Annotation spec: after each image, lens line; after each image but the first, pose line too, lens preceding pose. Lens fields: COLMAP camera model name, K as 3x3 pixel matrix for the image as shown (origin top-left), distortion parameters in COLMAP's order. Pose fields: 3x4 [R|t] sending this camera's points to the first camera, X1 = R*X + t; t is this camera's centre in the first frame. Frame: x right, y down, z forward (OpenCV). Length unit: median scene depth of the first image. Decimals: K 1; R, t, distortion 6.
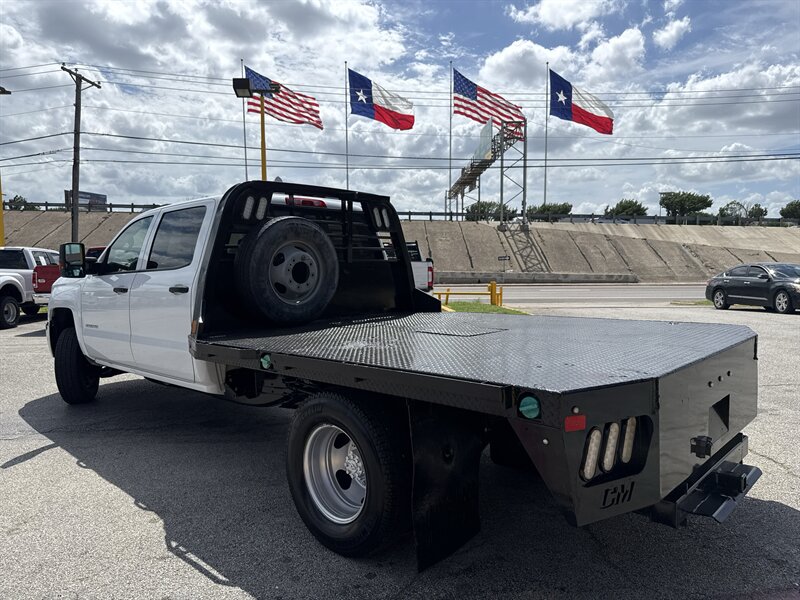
lens RADIAL K [[563.2, 0, 405.1], [0, 563.2, 295.1], [0, 0, 1]] dist [-0.004162, -0.006934]
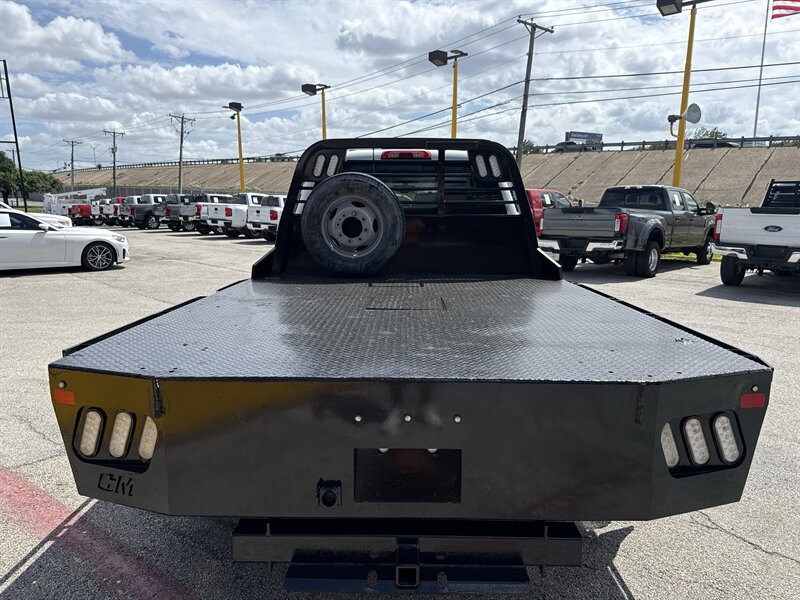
lens RADIAL K [[563.2, 0, 442.6], [0, 563.2, 316.7], [0, 0, 1]] dist [-0.004162, -0.006934]
pose [[0.714525, 0.149011, -0.683557, 0.114046], [-0.046847, 0.985052, 0.165766, -0.009780], [0.698040, -0.086421, 0.710824, 0.061202]]
